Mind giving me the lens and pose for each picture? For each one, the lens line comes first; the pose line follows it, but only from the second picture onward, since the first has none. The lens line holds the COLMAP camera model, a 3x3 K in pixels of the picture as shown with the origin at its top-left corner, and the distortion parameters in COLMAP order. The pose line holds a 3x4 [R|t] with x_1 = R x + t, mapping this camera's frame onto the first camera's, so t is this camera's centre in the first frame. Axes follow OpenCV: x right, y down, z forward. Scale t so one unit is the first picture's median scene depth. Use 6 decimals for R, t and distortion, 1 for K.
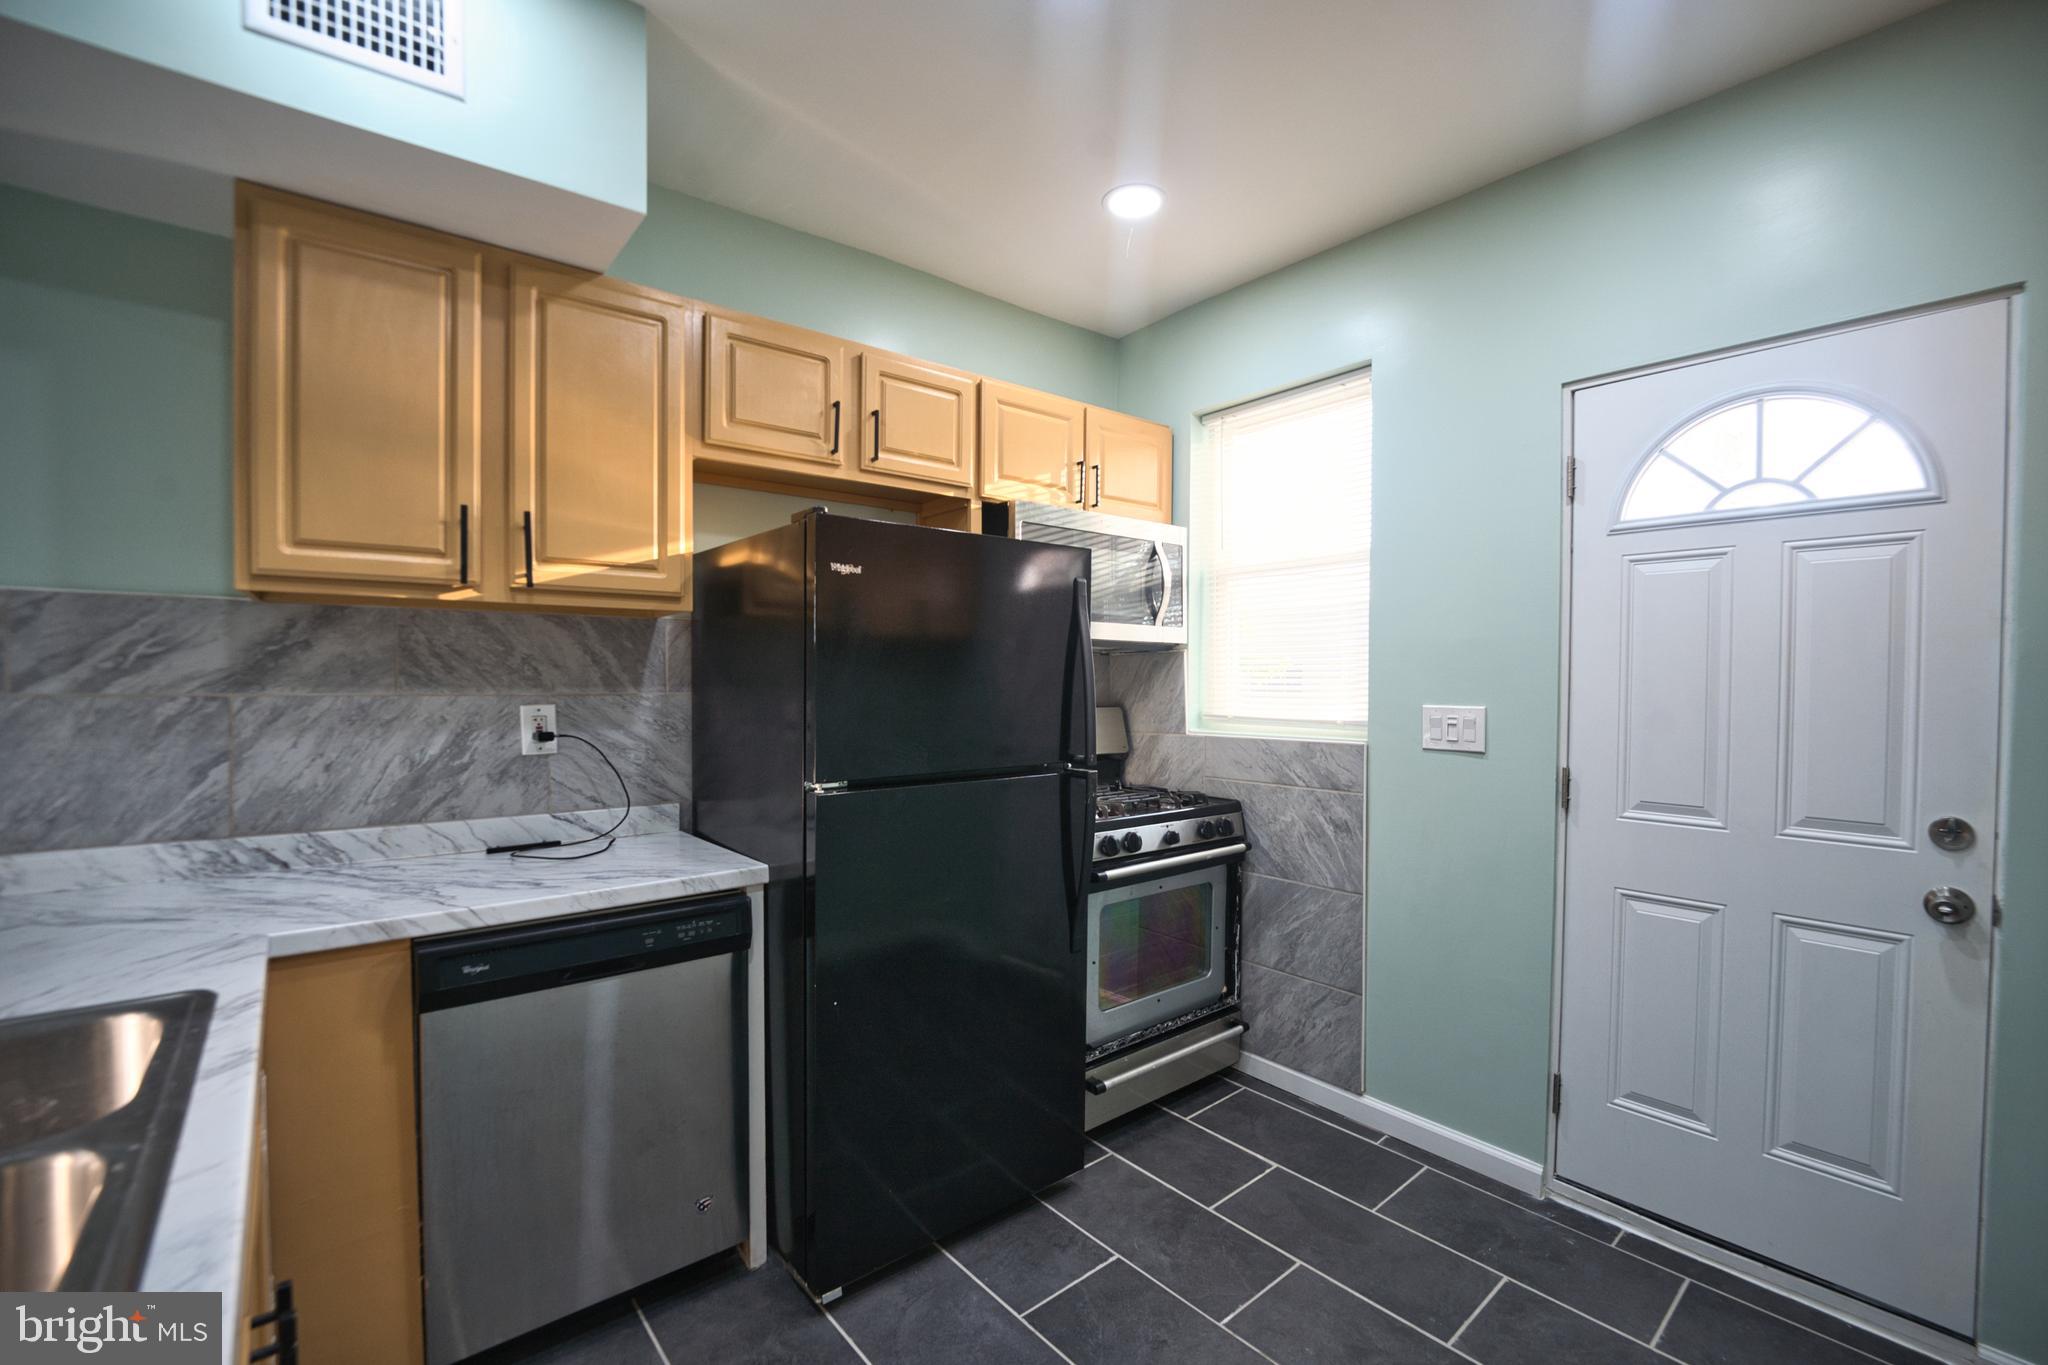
lens RADIAL K [[857.5, 0, 1053.6], [0, 857.5, 688.9], [0, 0, 1]] dist [-0.020331, 0.000097]
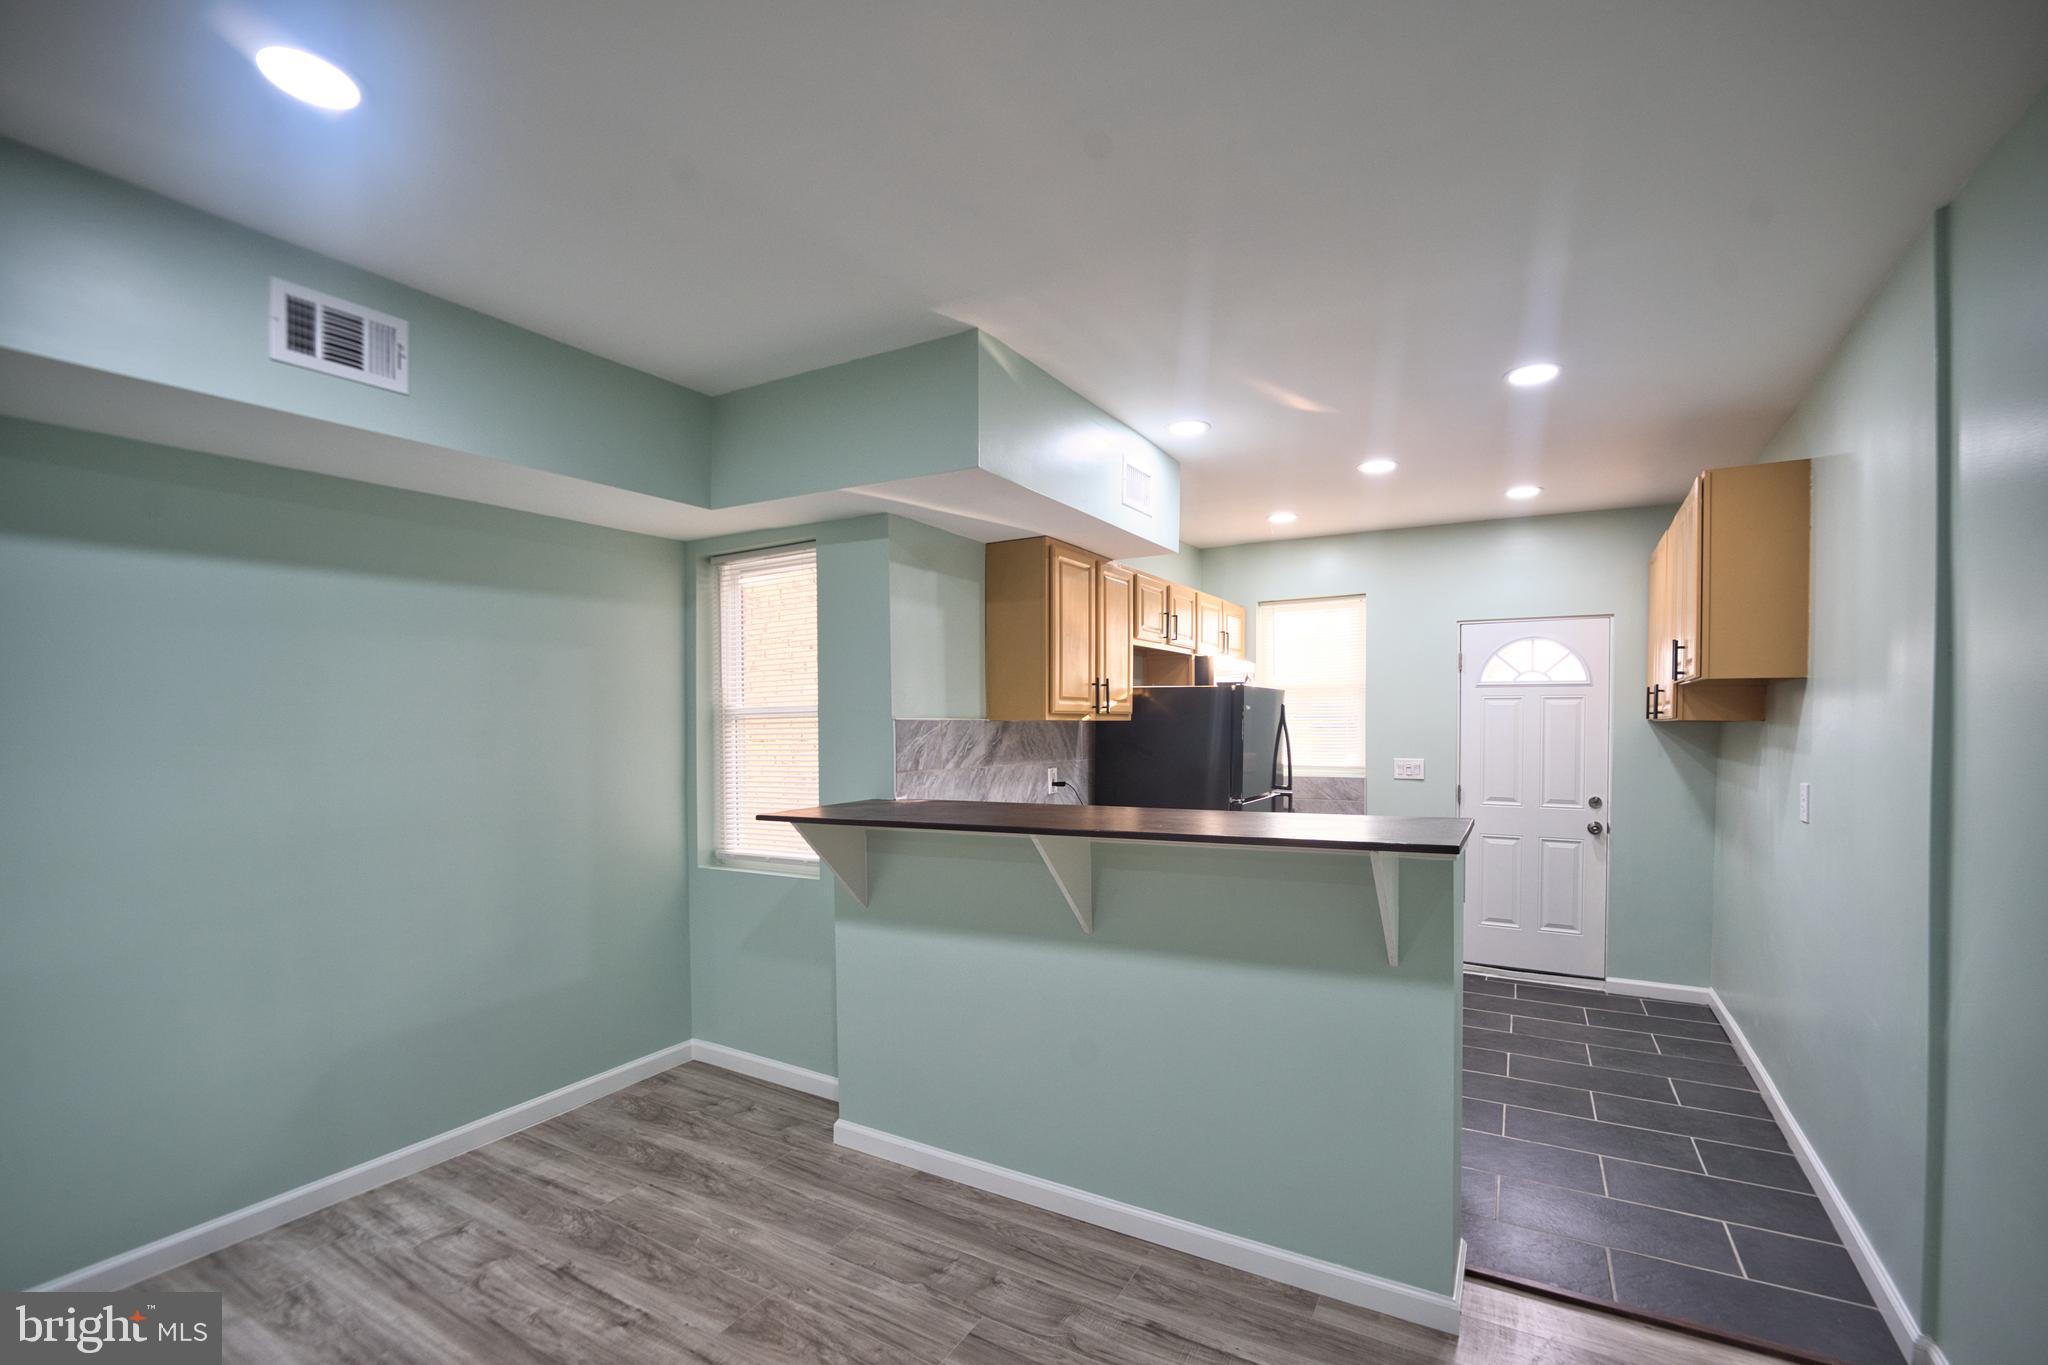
lens RADIAL K [[905.8, 0, 1028.0], [0, 905.8, 728.4], [0, 0, 1]] dist [-0.018688, -0.000059]
pose [[0.938517, -0.007125, 0.345161, -1.571565], [0.007955, 0.999968, -0.000988, -0.080376], [-0.345142, 0.003673, 0.938543, -1.058516]]
